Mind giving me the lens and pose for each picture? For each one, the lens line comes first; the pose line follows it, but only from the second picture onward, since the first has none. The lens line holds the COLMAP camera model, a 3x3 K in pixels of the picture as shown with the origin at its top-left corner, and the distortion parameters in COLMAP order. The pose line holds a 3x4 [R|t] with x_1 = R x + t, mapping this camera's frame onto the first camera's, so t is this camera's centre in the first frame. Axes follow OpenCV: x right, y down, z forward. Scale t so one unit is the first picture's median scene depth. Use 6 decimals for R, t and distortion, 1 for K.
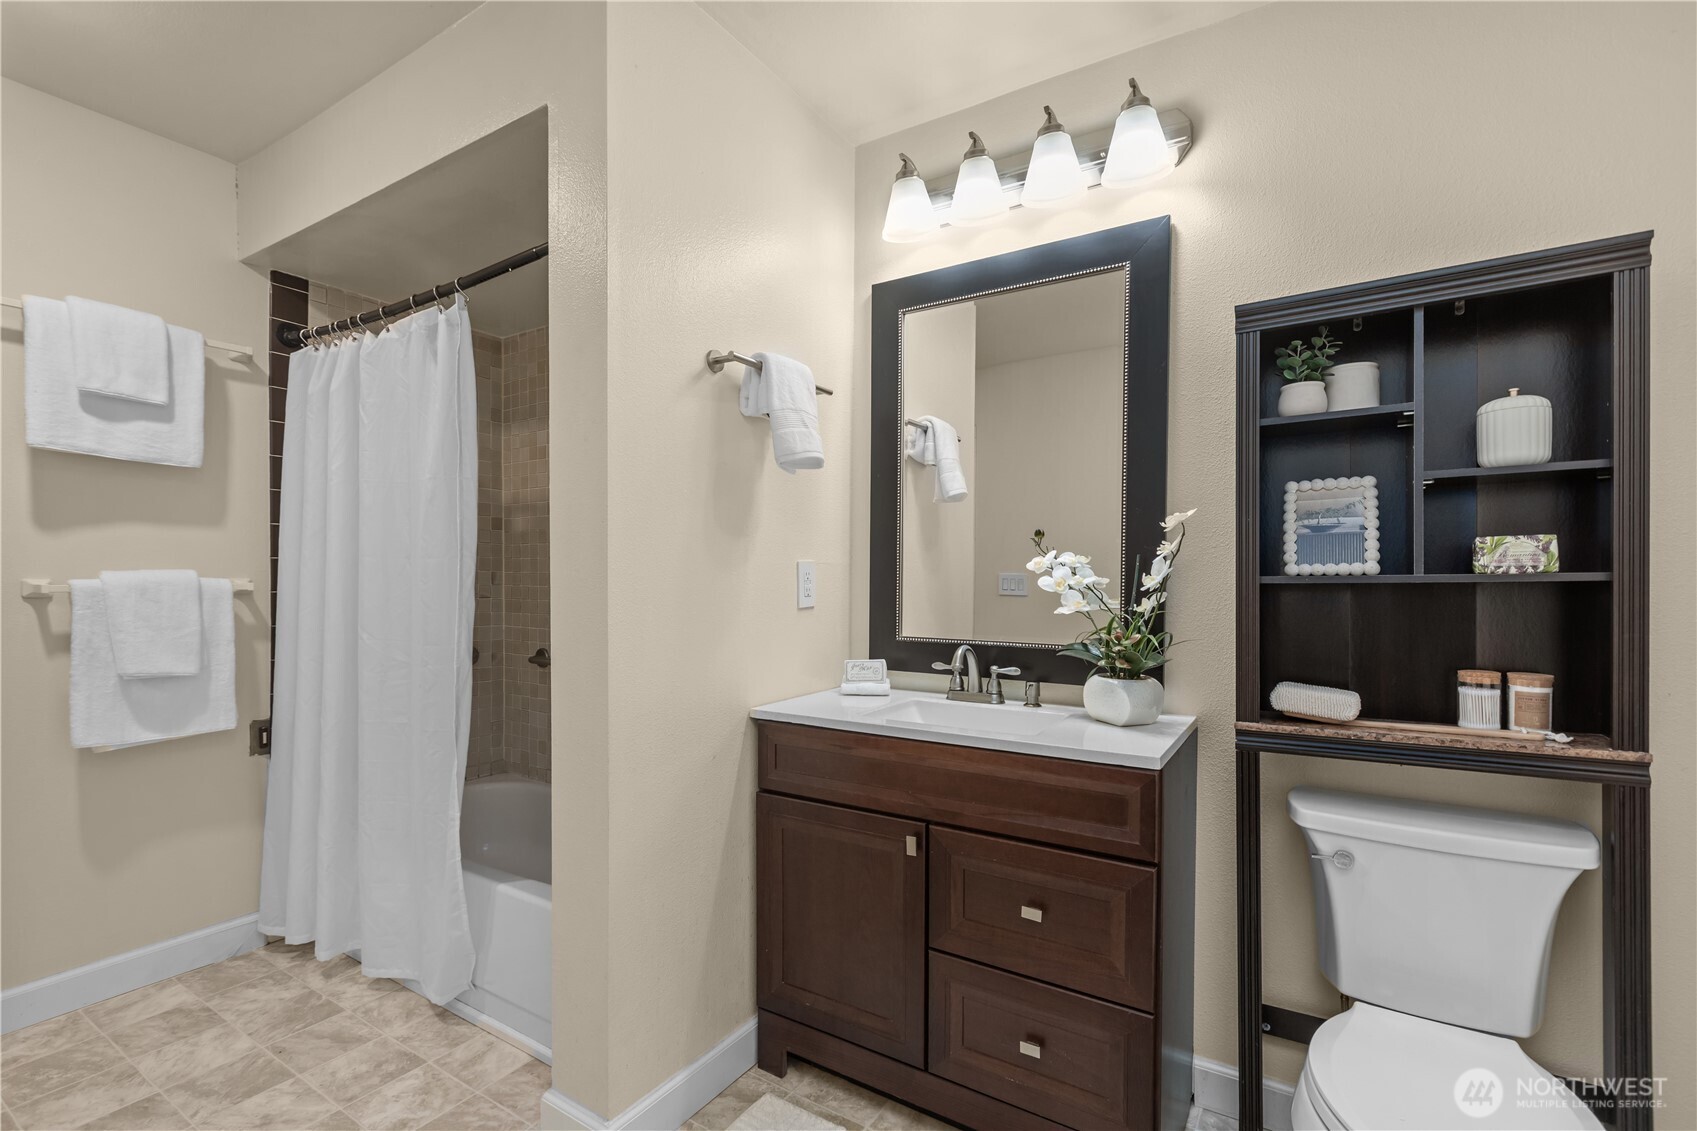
lens RADIAL K [[759.6, 0, 819.3], [0, 759.6, 590.2], [0, 0, 1]] dist [0.005757, -0.003443]
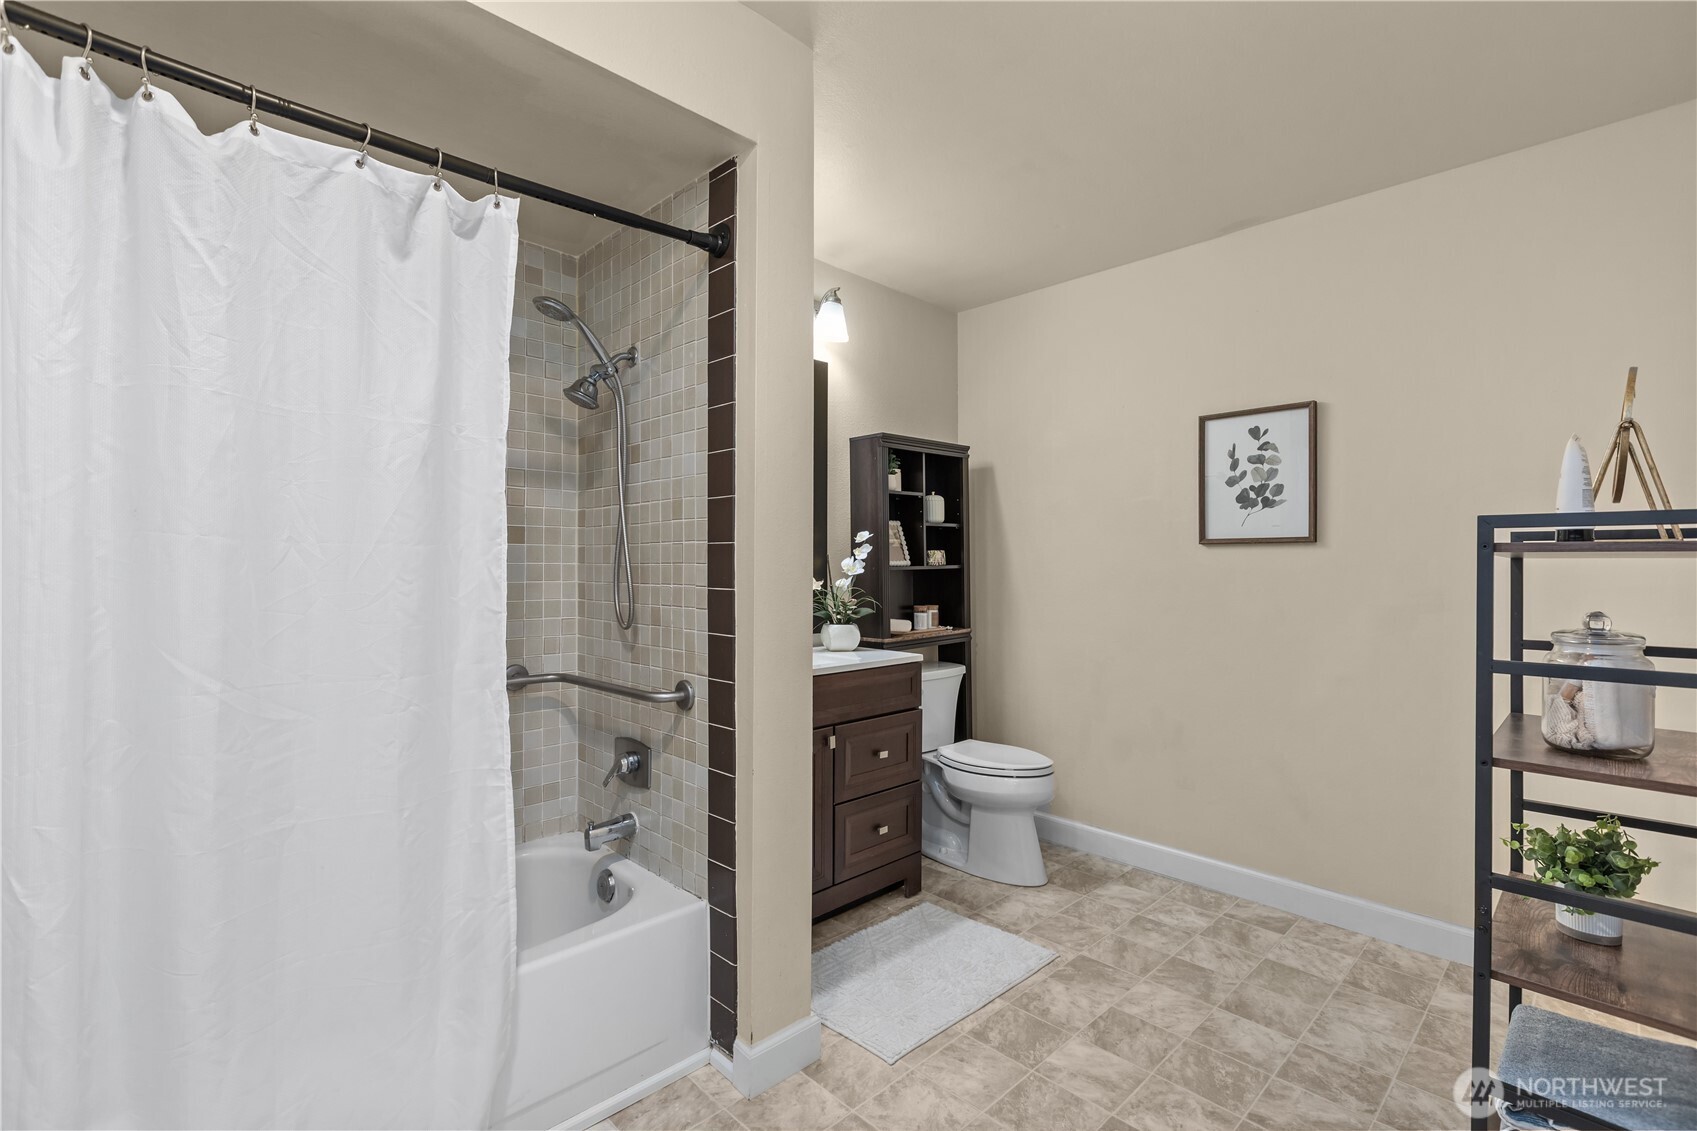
lens RADIAL K [[759.6, 0, 848.3], [0, 759.6, 568.0], [0, 0, 1]] dist [0.005757, -0.003443]
pose [[0.217679, -0.006589, 0.975998, -1.527537], [0.009128, 0.999947, 0.004715, -0.028172], [-0.975978, 0.007883, 0.217727, 0.696874]]
